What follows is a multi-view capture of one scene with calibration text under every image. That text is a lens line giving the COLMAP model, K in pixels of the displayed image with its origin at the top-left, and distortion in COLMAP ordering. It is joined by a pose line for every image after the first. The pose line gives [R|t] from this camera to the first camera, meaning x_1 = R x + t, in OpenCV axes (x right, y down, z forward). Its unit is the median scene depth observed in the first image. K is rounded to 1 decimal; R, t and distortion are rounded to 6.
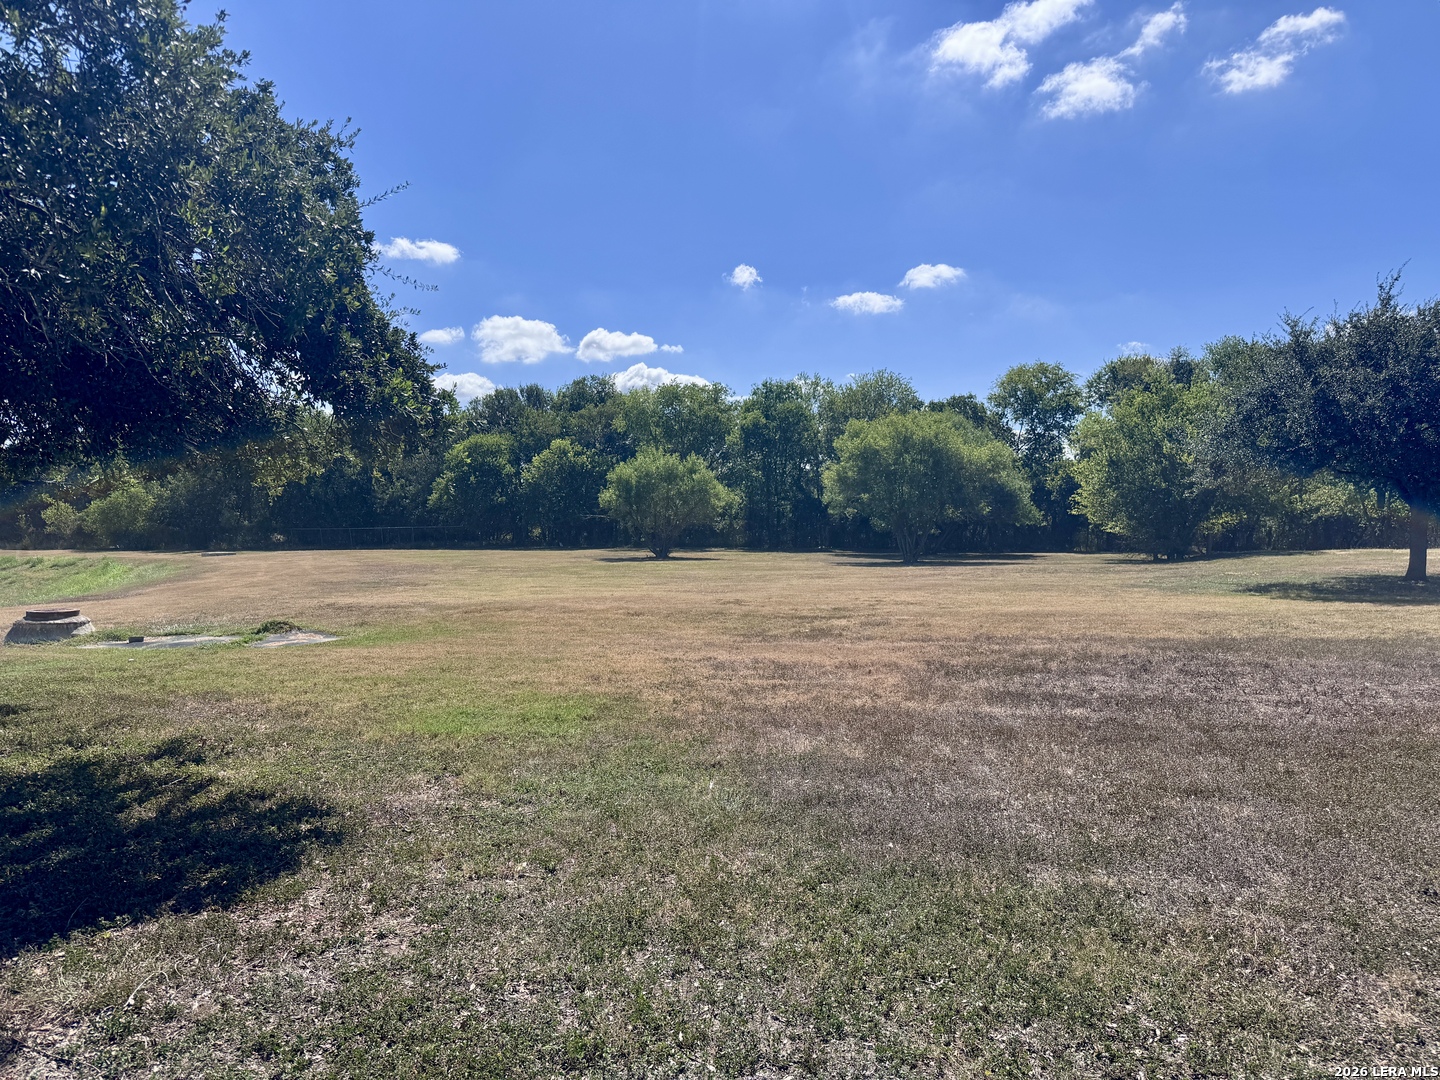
lens RADIAL K [[1011.0, 0, 713.6], [0, 1011.0, 531.4], [0, 0, 1]] dist [0.076307, -0.093813]
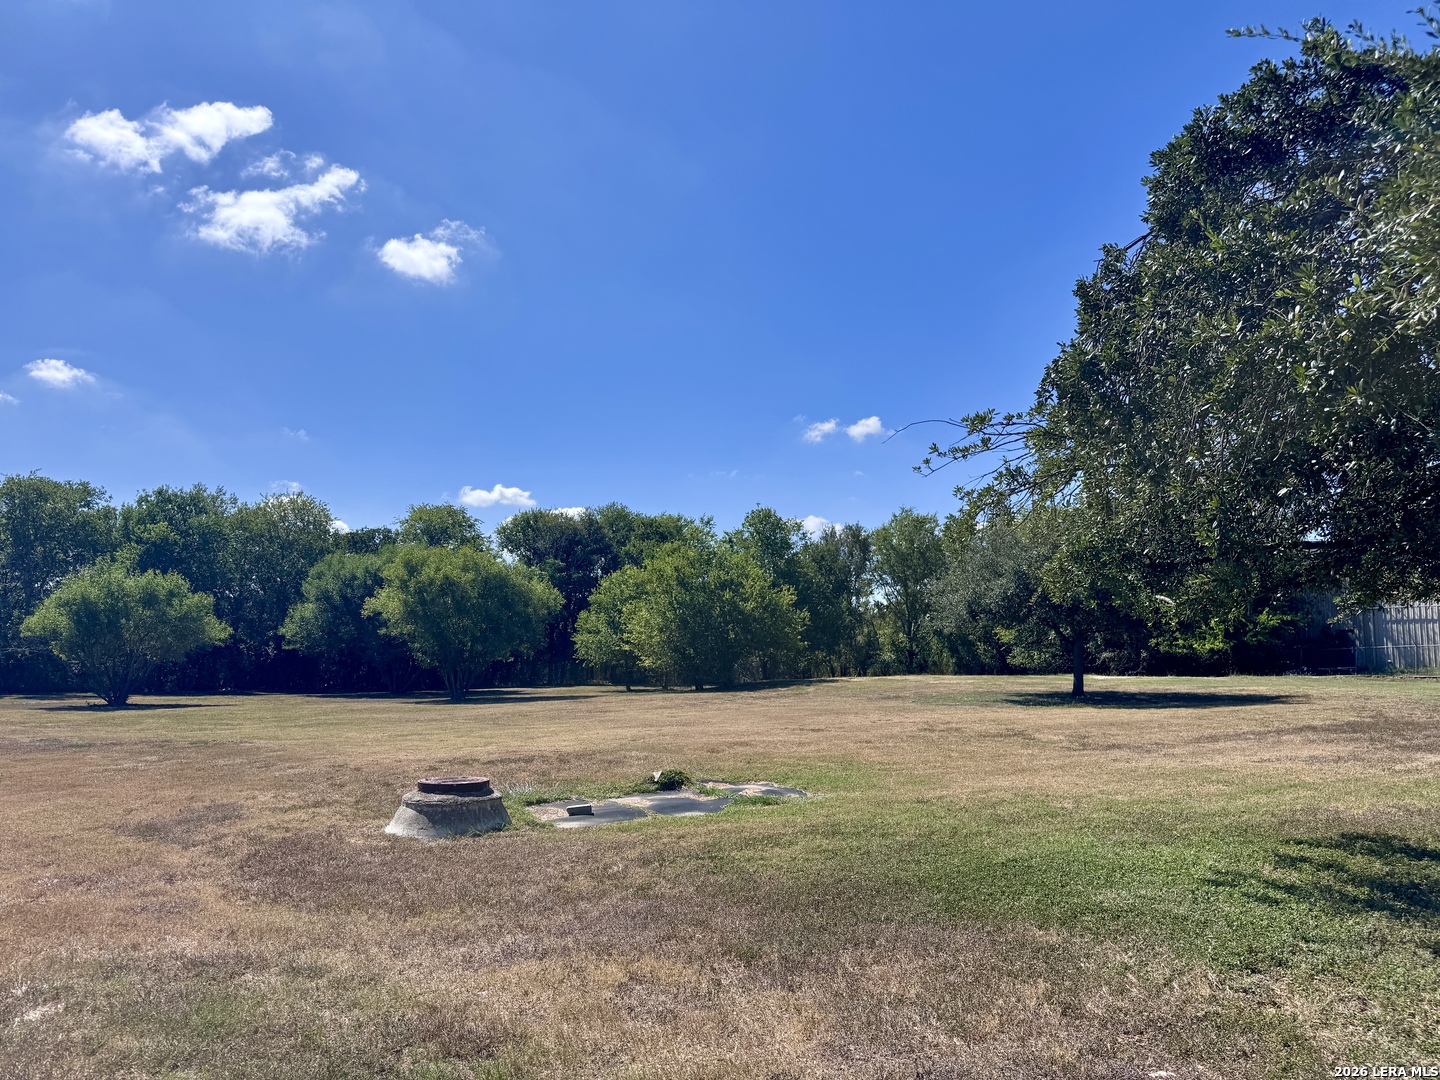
lens RADIAL K [[1011.0, 0, 740.4], [0, 1011.0, 536.5], [0, 0, 1]] dist [0.076307, -0.093813]
pose [[0.678478, 0.087290, 0.729416, -0.304463], [0.006786, 0.992128, -0.125041, -0.000497], [-0.734589, 0.089788, 0.672545, 0.129380]]
